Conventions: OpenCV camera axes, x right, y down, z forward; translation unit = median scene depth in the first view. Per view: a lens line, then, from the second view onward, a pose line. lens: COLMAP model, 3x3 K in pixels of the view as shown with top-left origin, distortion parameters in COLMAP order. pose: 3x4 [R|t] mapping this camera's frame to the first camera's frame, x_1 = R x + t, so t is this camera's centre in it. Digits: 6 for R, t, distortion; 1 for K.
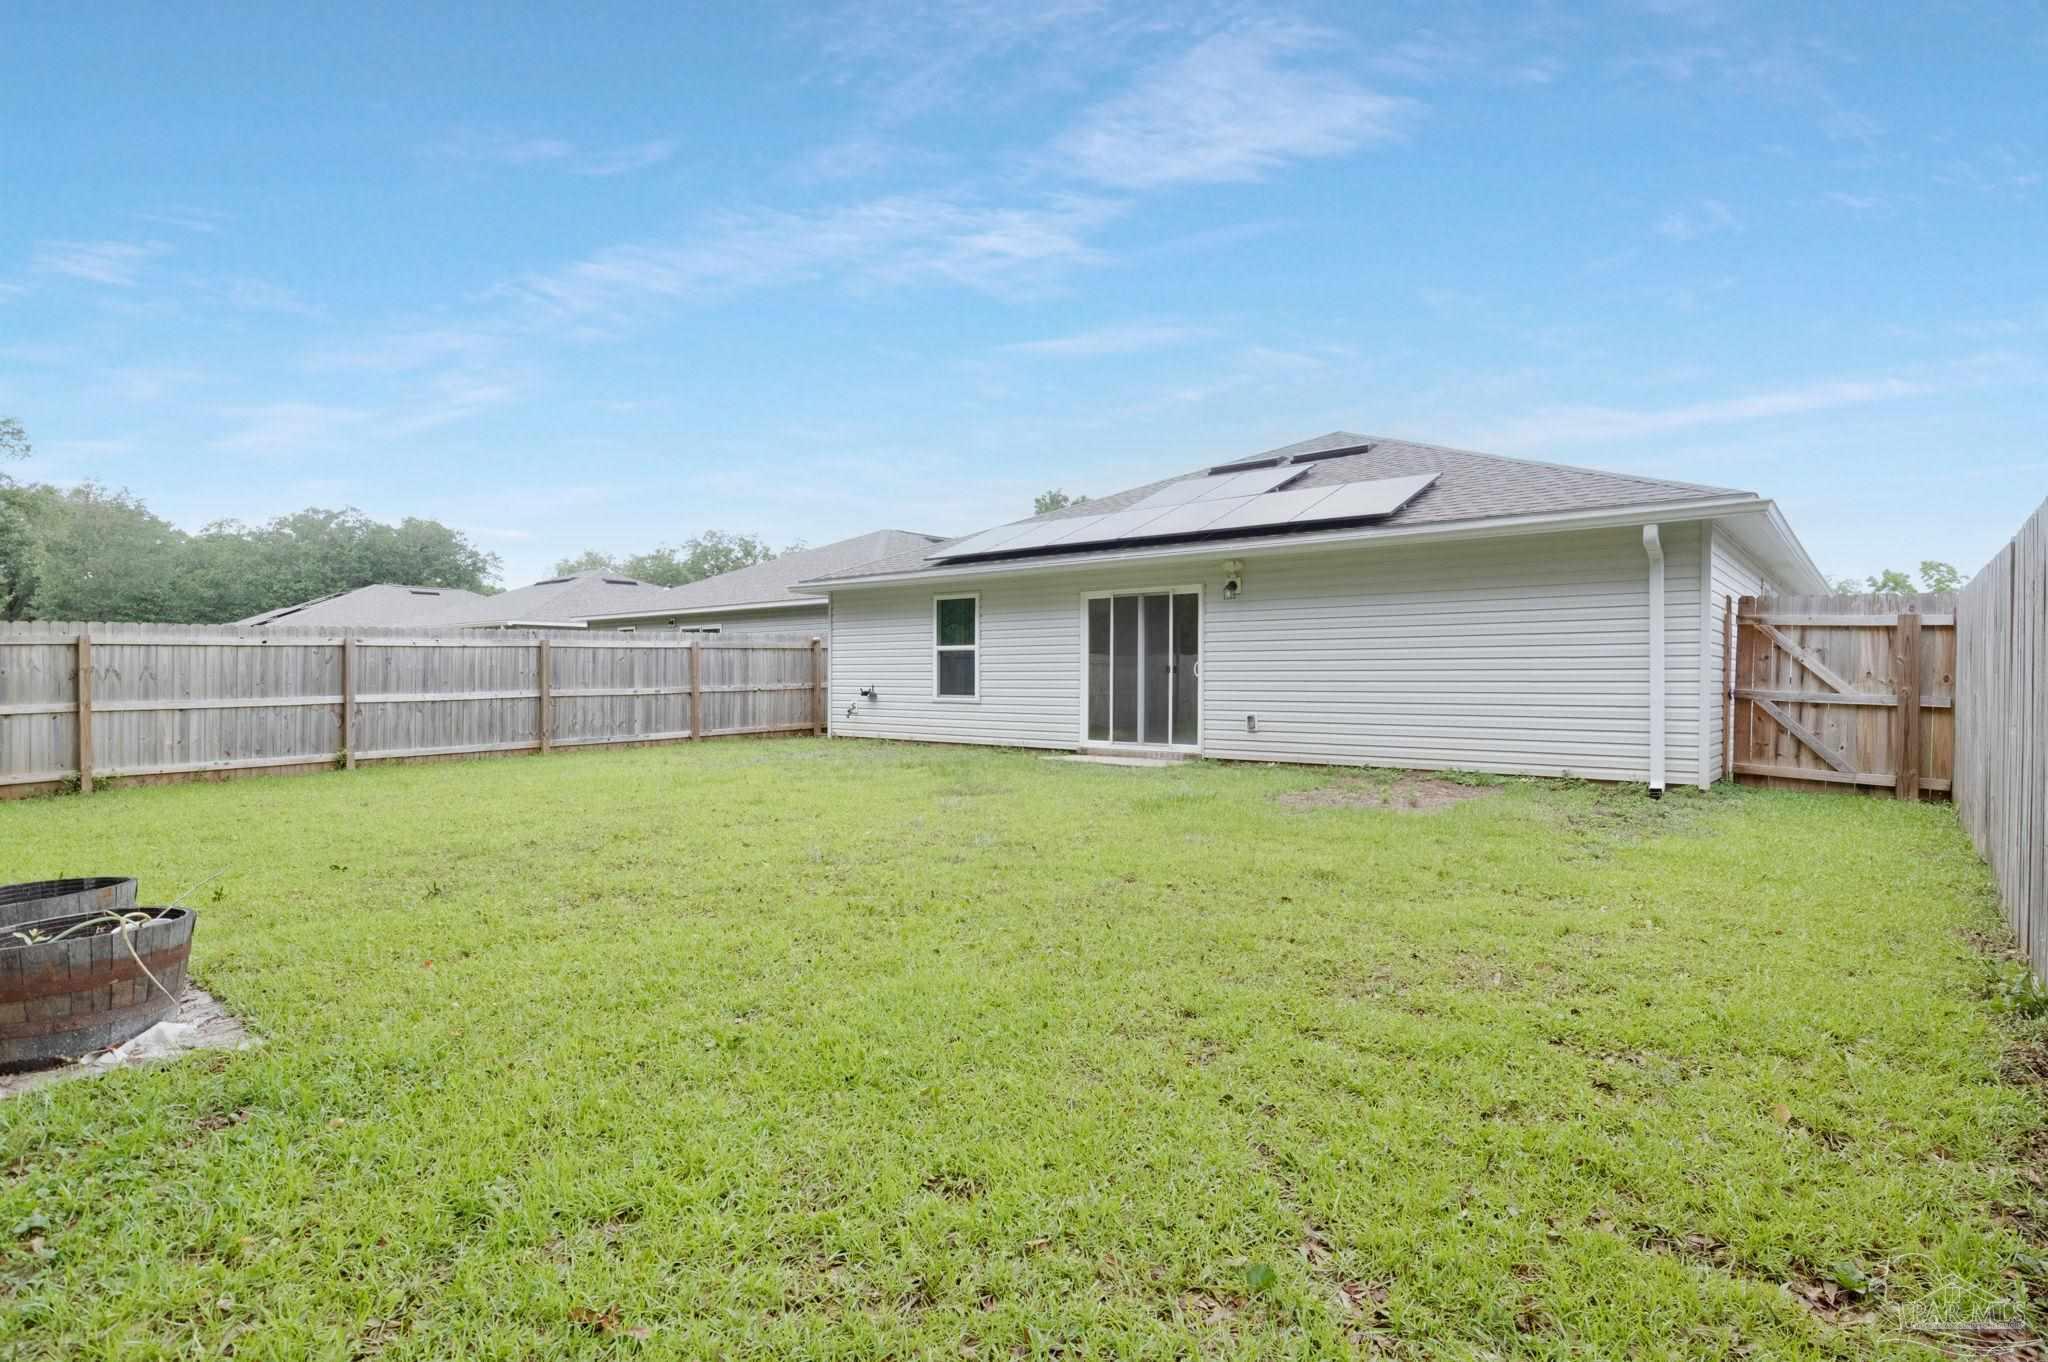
lens RADIAL K [[1041.8, 0, 1024.0], [0, 1041.8, 681.0], [0, 0, 1]] dist [-0.004334, -0.001064]
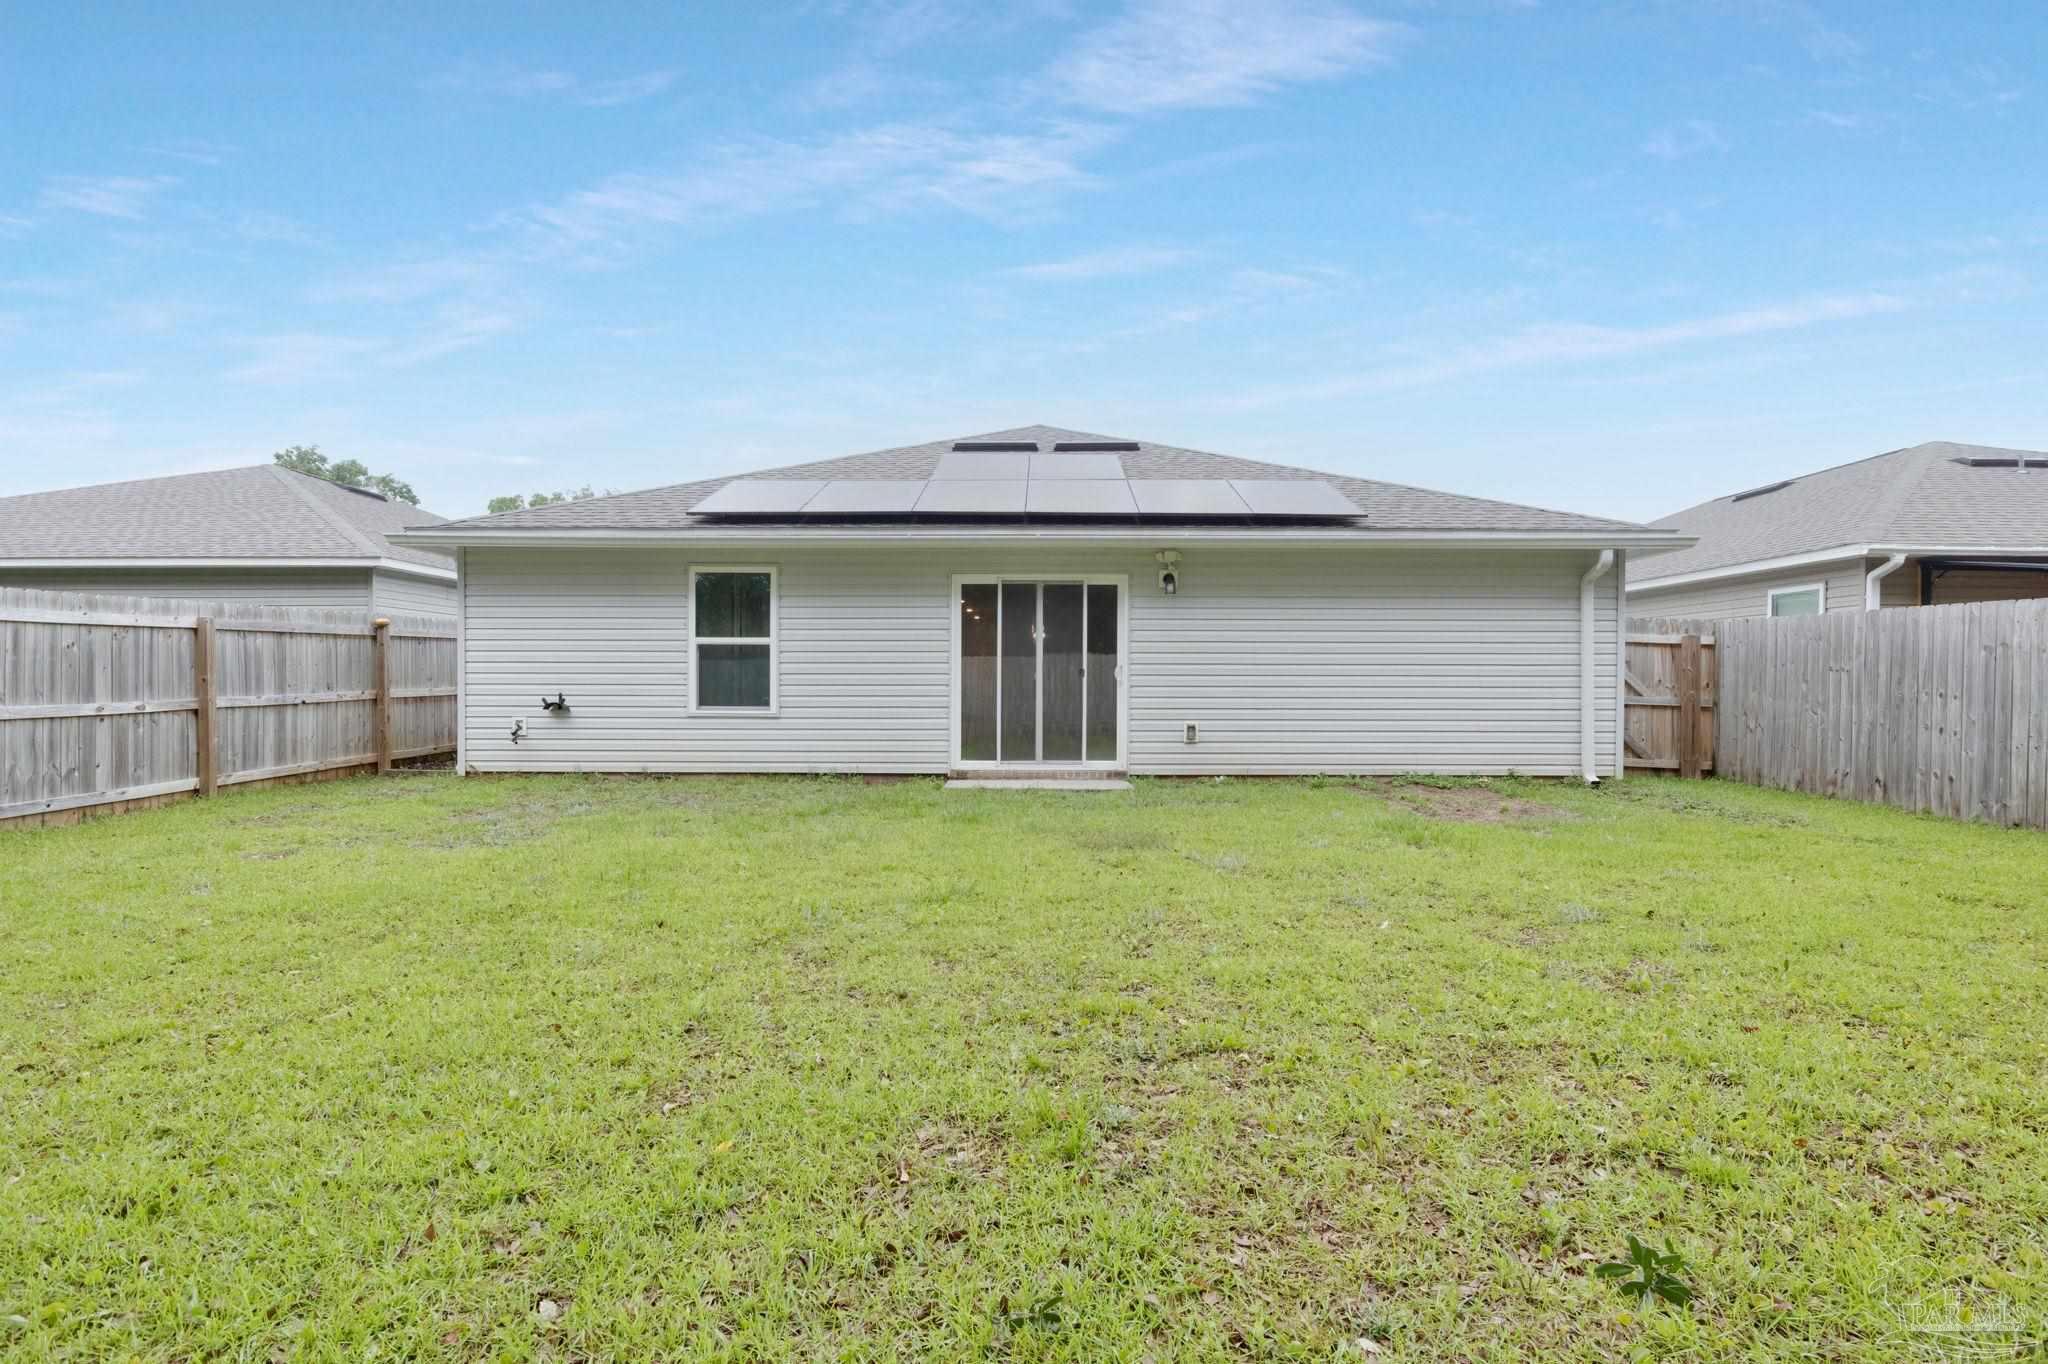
lens RADIAL K [[1016.6, 0, 1022.2], [0, 1016.6, 698.5], [0, 0, 1]] dist [-0.006571, -0.001034]
pose [[0.769553, -0.010259, 0.638500, -0.393713], [0.000441, 0.999879, 0.015534, -0.003168], [-0.638583, -0.011672, 0.769465, 0.366413]]
